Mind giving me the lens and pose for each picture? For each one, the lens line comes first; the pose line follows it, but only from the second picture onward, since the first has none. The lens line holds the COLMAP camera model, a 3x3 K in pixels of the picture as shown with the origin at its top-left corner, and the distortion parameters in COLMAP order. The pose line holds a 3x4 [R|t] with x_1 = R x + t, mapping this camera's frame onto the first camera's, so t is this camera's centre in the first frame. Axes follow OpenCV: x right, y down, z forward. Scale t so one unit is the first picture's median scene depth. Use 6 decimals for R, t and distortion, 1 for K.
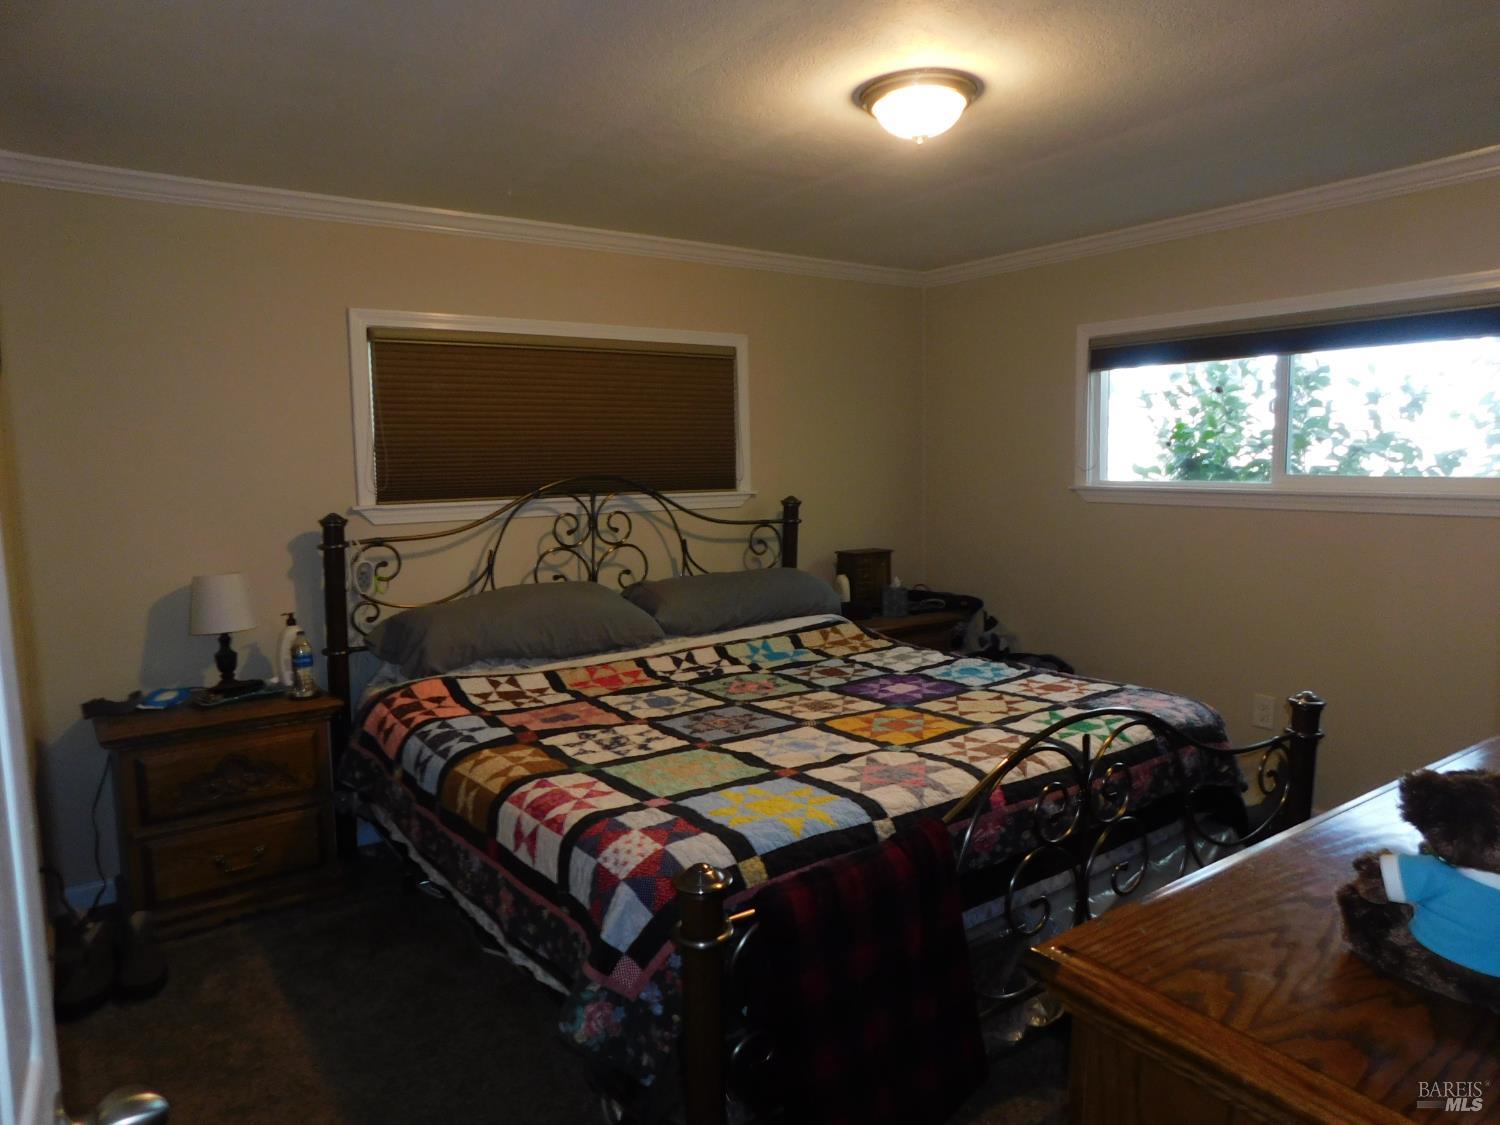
lens RADIAL K [[991.0, 0, 751.8], [0, 991.0, 559.7], [0, 0, 1]] dist [-0.059687, 0.046512]
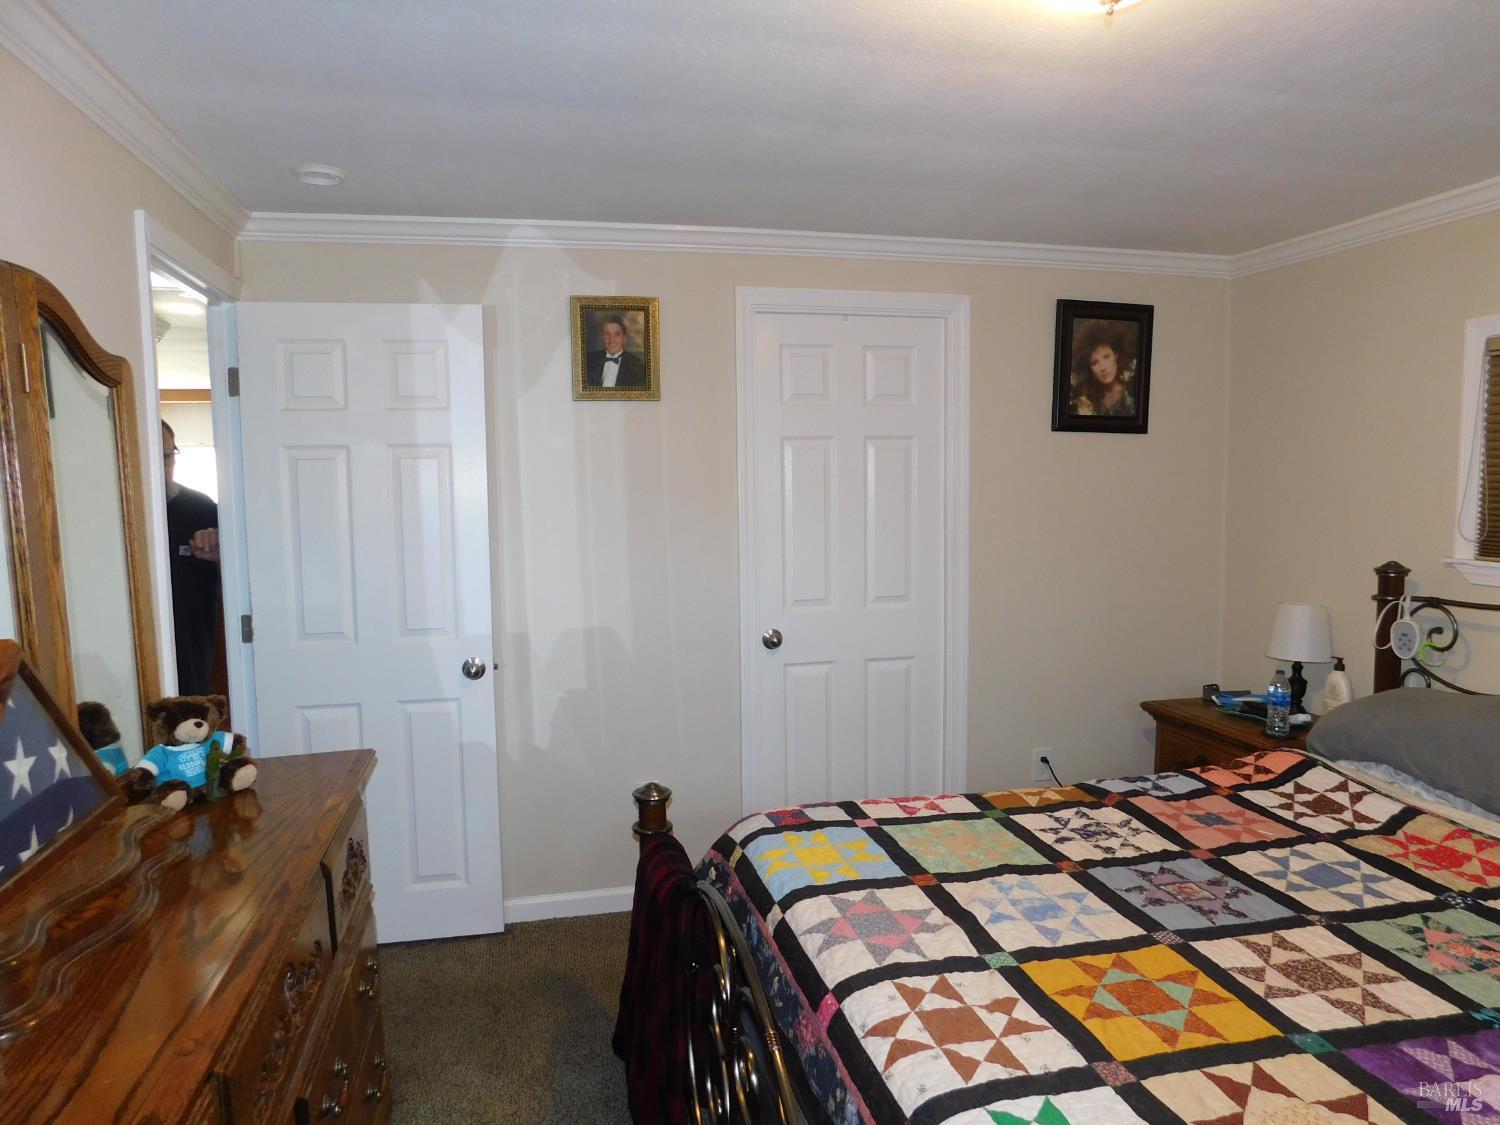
lens RADIAL K [[991.0, 0, 749.0], [0, 991.0, 569.4], [0, 0, 1]] dist [-0.059687, 0.046512]
pose [[-0.357756, 0.112291, -0.927039, 0.732142], [-0.087973, 0.984276, 0.153174, -0.150685], [0.929662, 0.136354, -0.342252, 0.928998]]
